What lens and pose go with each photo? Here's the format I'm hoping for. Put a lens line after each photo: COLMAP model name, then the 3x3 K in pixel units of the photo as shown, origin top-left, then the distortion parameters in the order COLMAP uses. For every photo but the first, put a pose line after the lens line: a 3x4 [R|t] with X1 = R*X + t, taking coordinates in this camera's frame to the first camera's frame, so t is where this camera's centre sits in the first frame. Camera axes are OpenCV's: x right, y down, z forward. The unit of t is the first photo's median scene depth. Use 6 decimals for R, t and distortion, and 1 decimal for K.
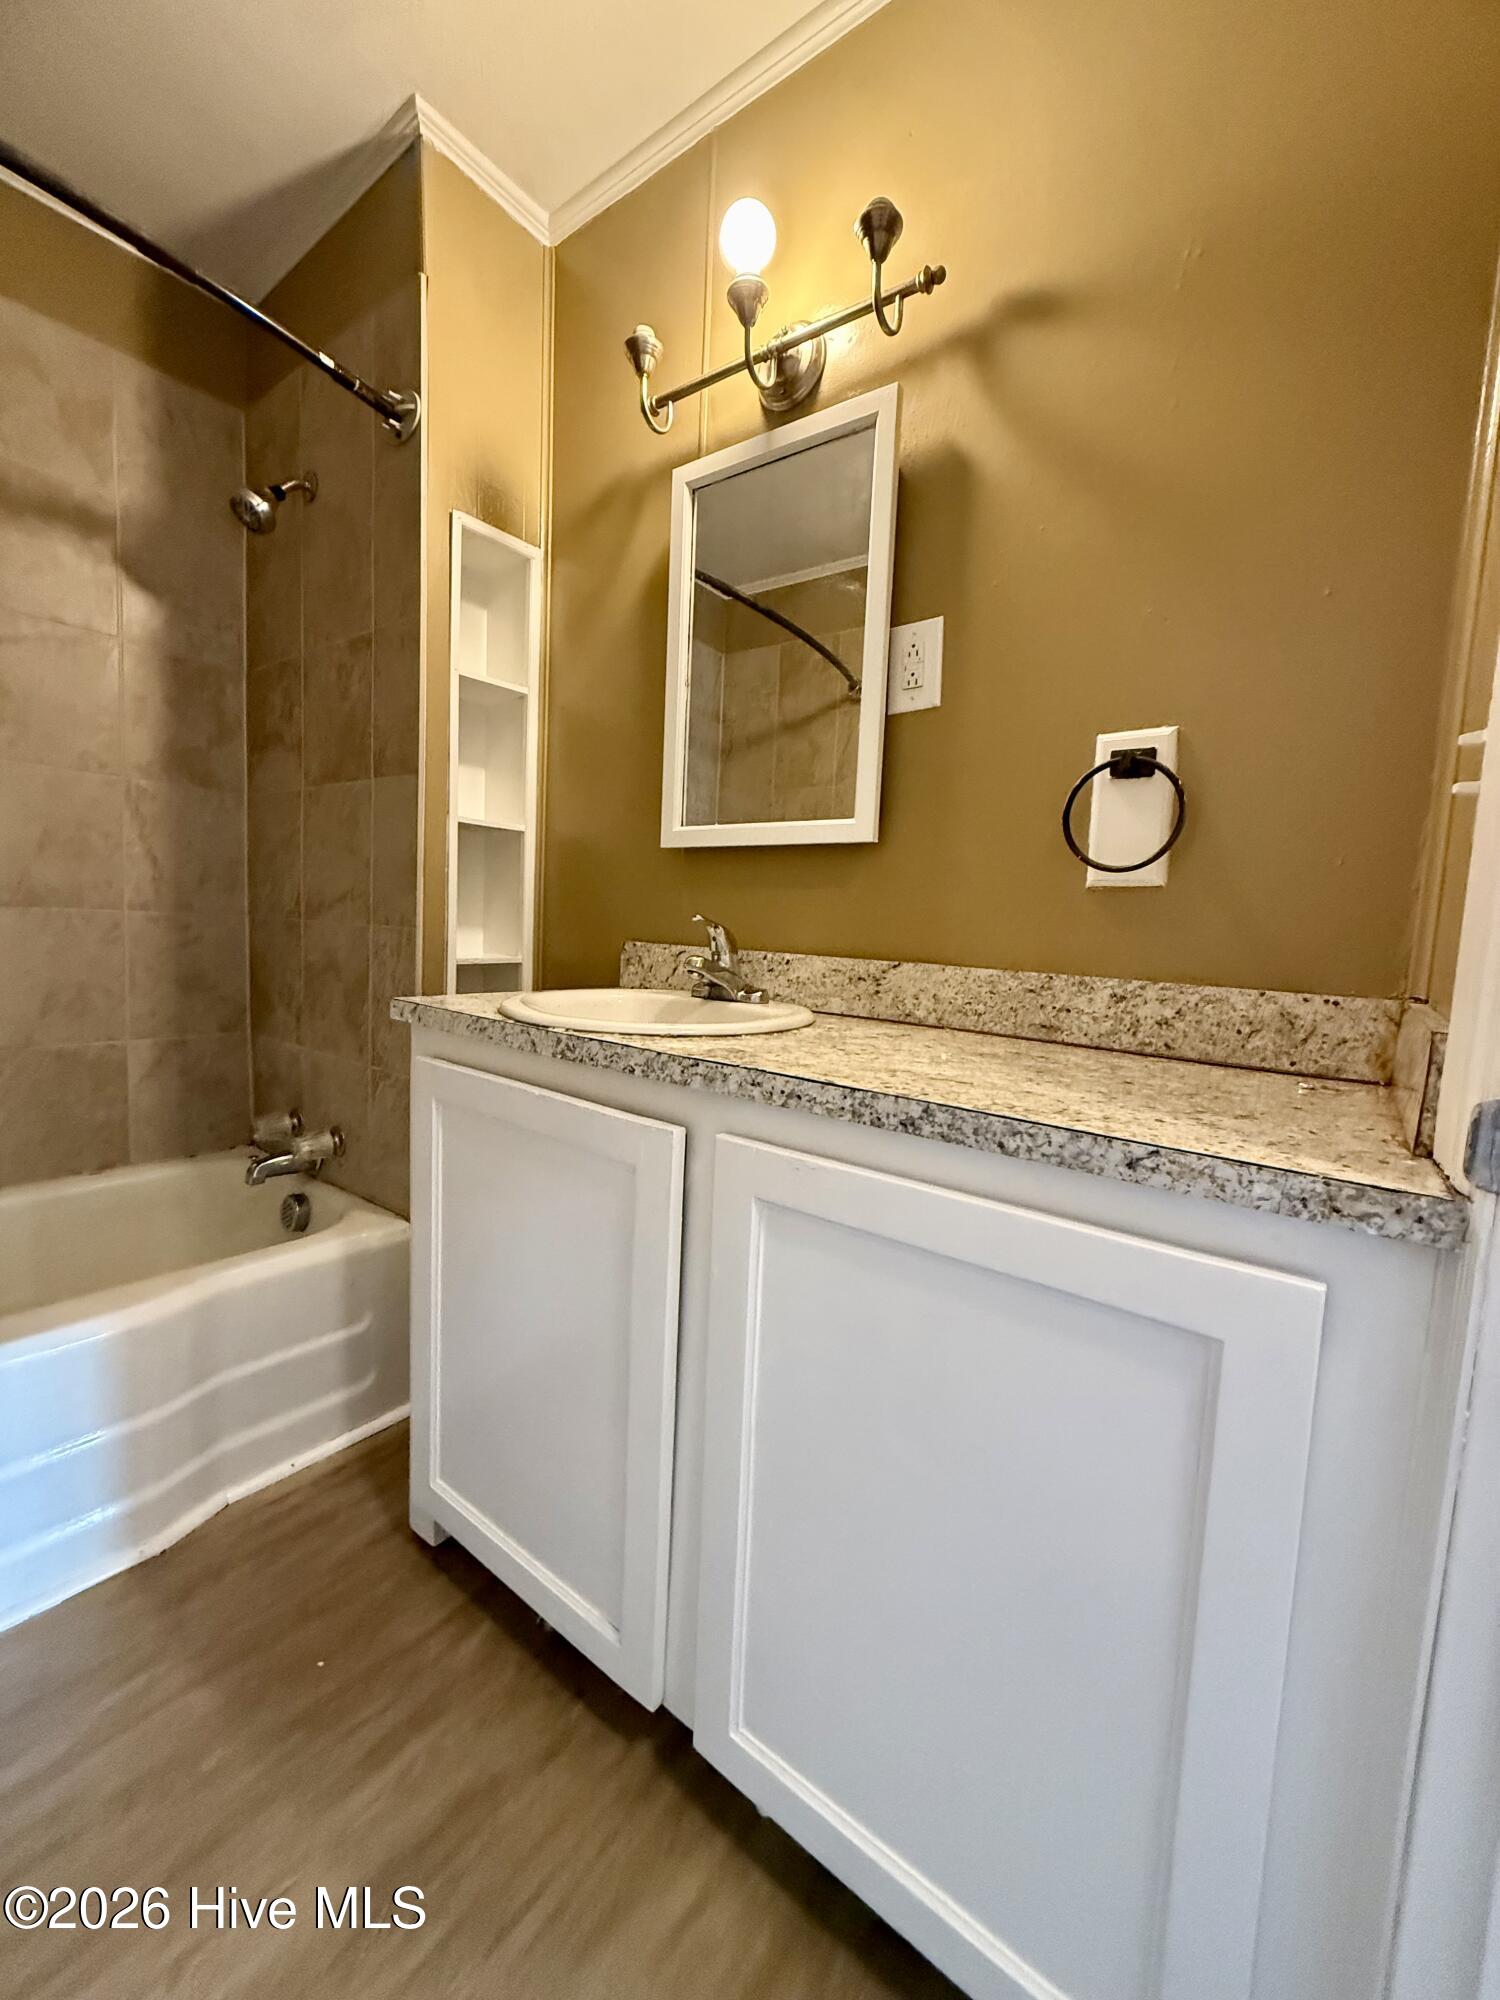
lens RADIAL K [[792.8, 0, 758.3], [0, 792.8, 999.6], [0, 0, 1]] dist [-0.000533, 0.000333]
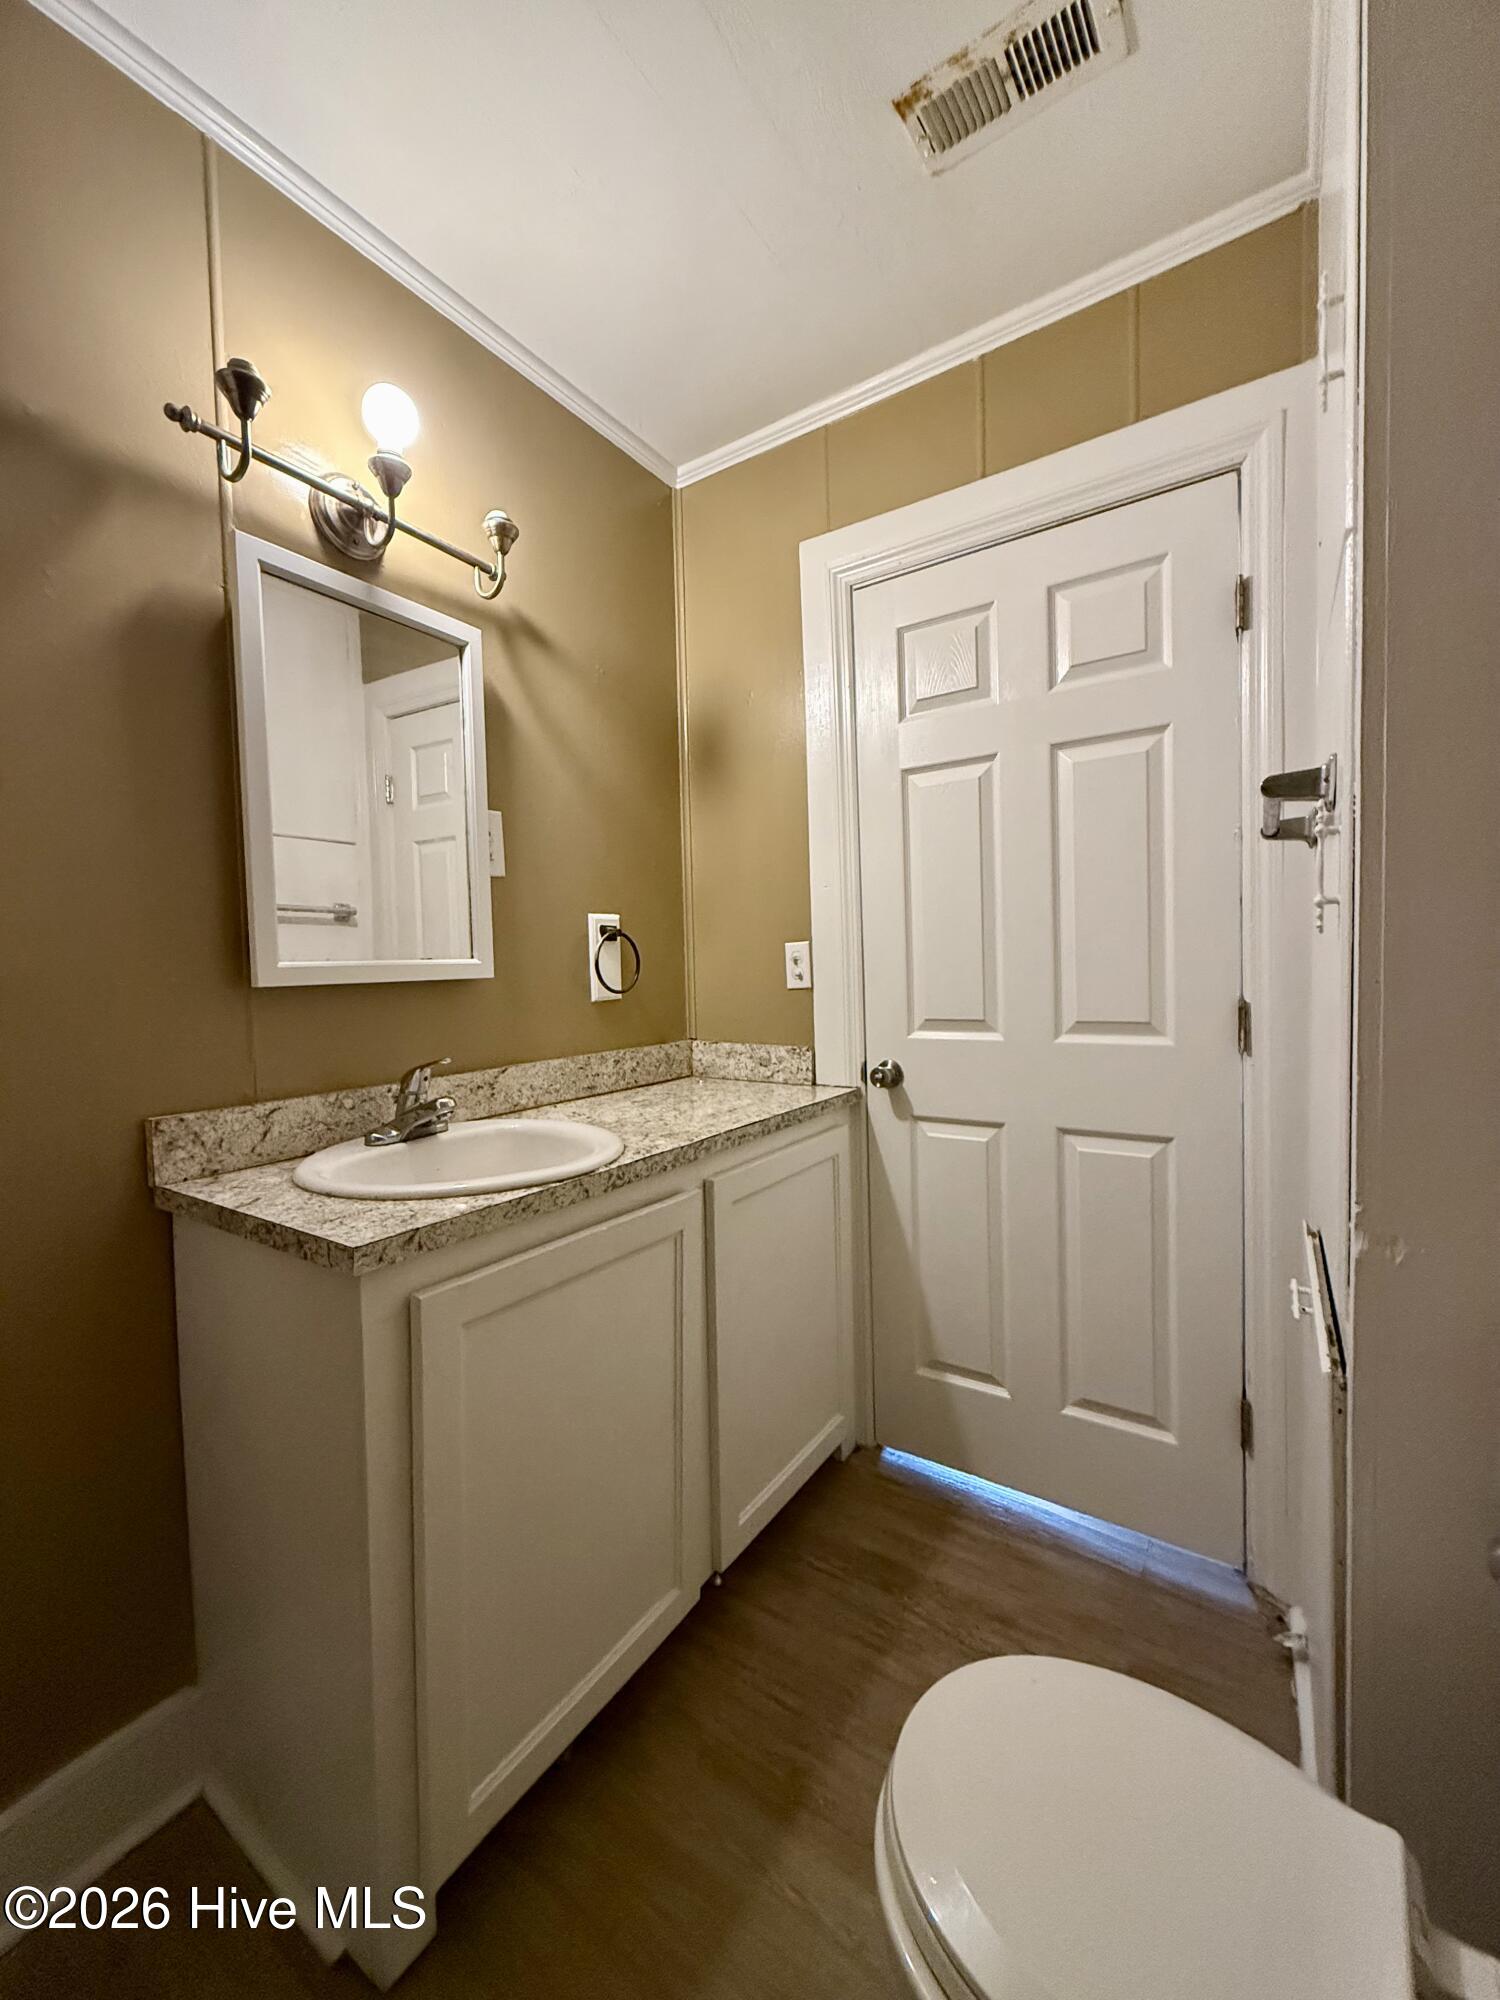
lens RADIAL K [[792.8, 0, 755.7], [0, 792.8, 994.3], [0, 0, 1]] dist [-0.000533, 0.000333]
pose [[-0.061681, -0.087420, 0.994260, -1.308730], [0.110892, 0.989389, 0.093872, -0.280544], [-0.991917, 0.116046, -0.051332, 0.747747]]
